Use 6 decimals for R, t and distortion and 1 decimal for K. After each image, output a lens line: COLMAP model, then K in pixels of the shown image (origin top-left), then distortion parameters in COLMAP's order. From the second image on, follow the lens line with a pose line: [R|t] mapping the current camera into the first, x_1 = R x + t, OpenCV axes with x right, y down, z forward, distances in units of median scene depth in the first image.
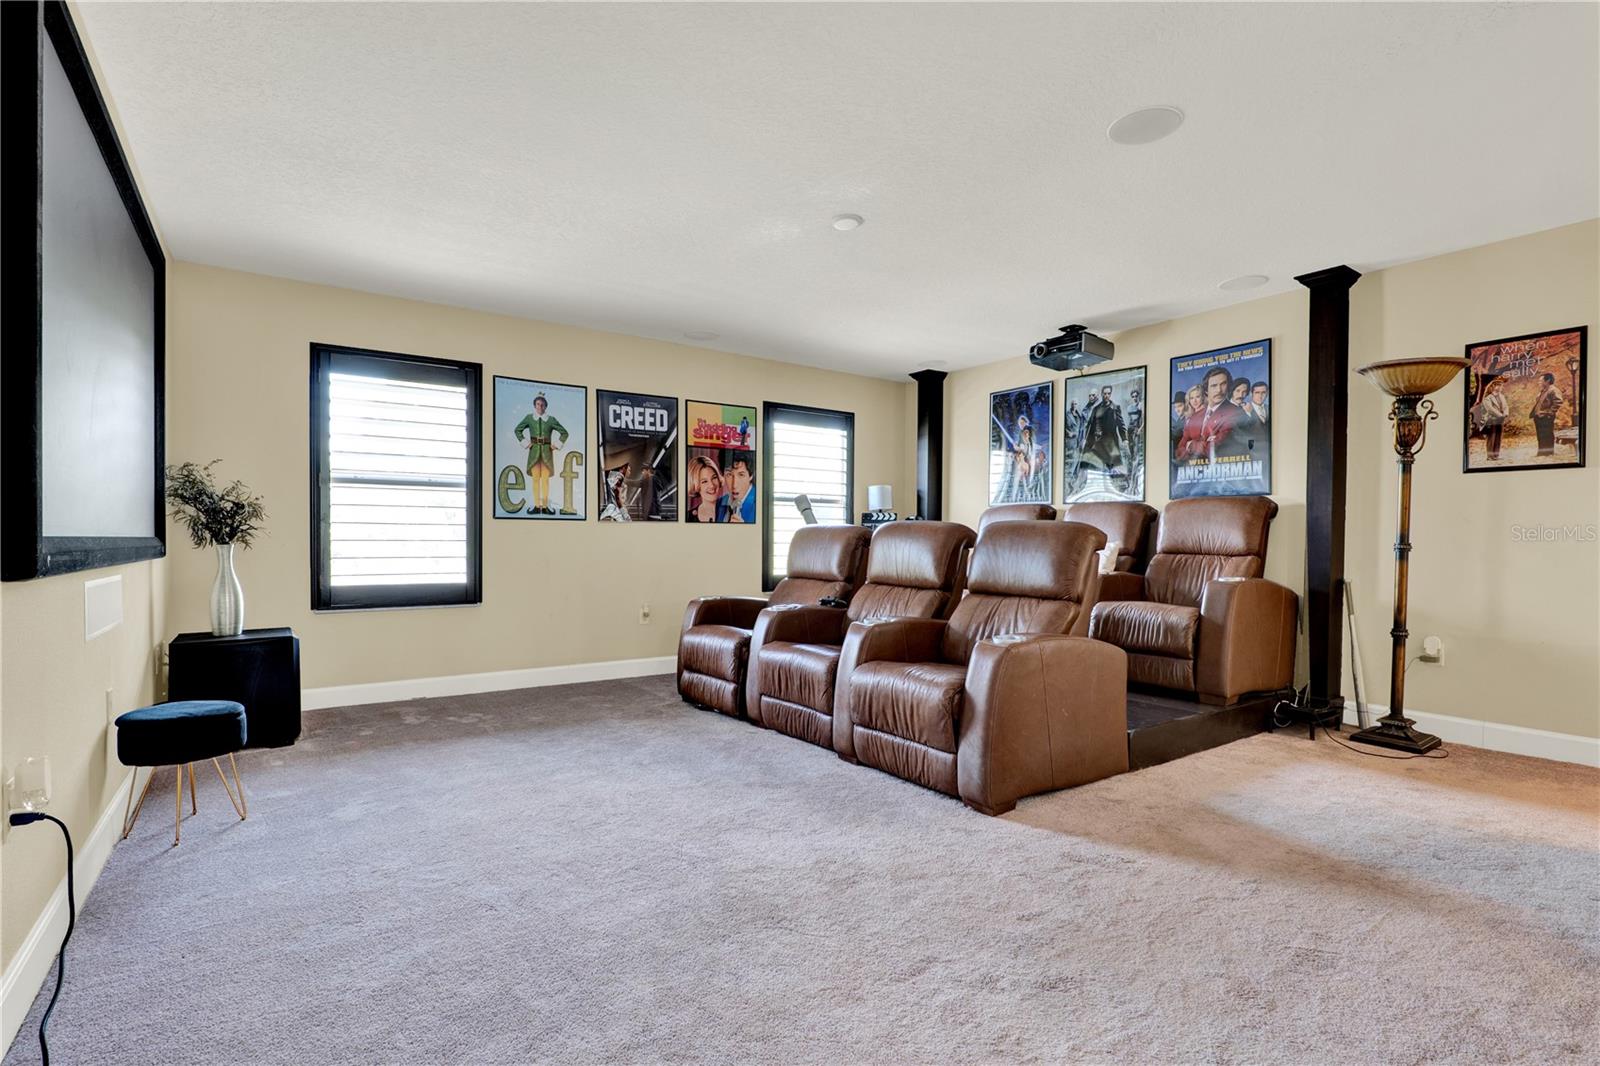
lens RADIAL K [[750.6, 0, 799.9], [0, 750.6, 541.6], [0, 0, 1]] dist [-0.013173, -0.000236]
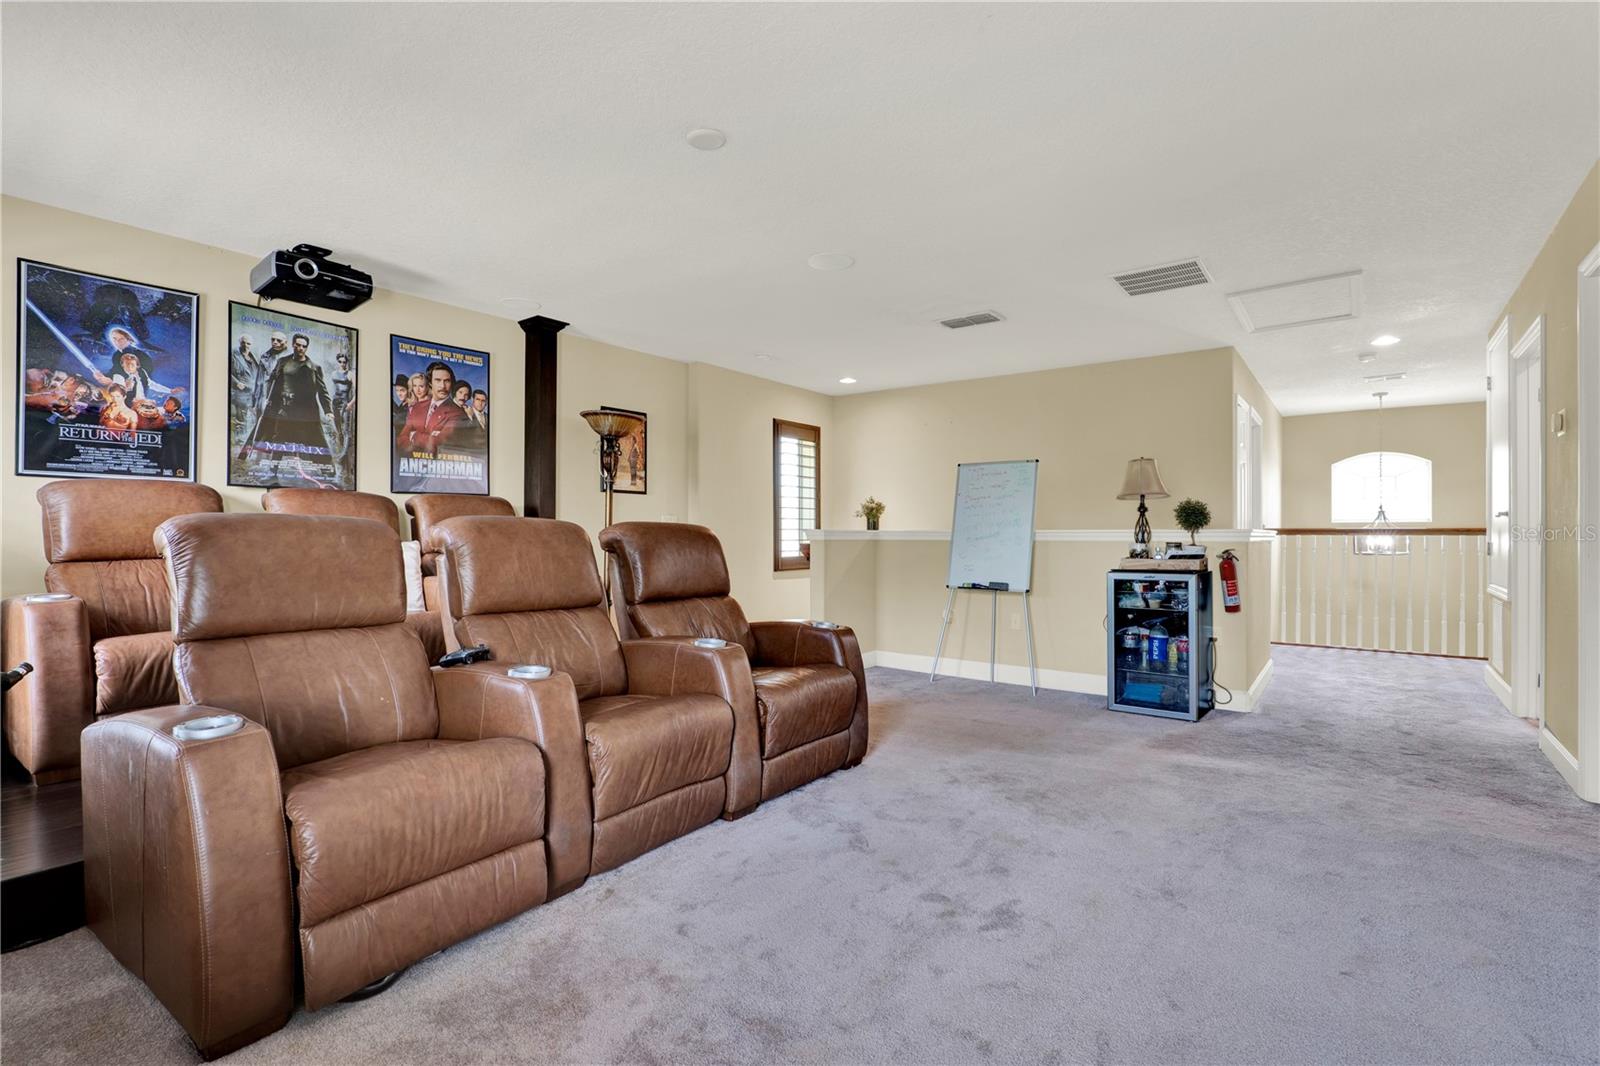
lens RADIAL K [[750.6, 0, 799.9], [0, 750.6, 528.6], [0, 0, 1]] dist [-0.013173, -0.000236]
pose [[-0.311653, -0.002081, 0.950194, -0.507340], [-0.000626, 0.999998, 0.001985, -0.015494], [-0.950196, 0.000023, -0.311654, 0.825470]]
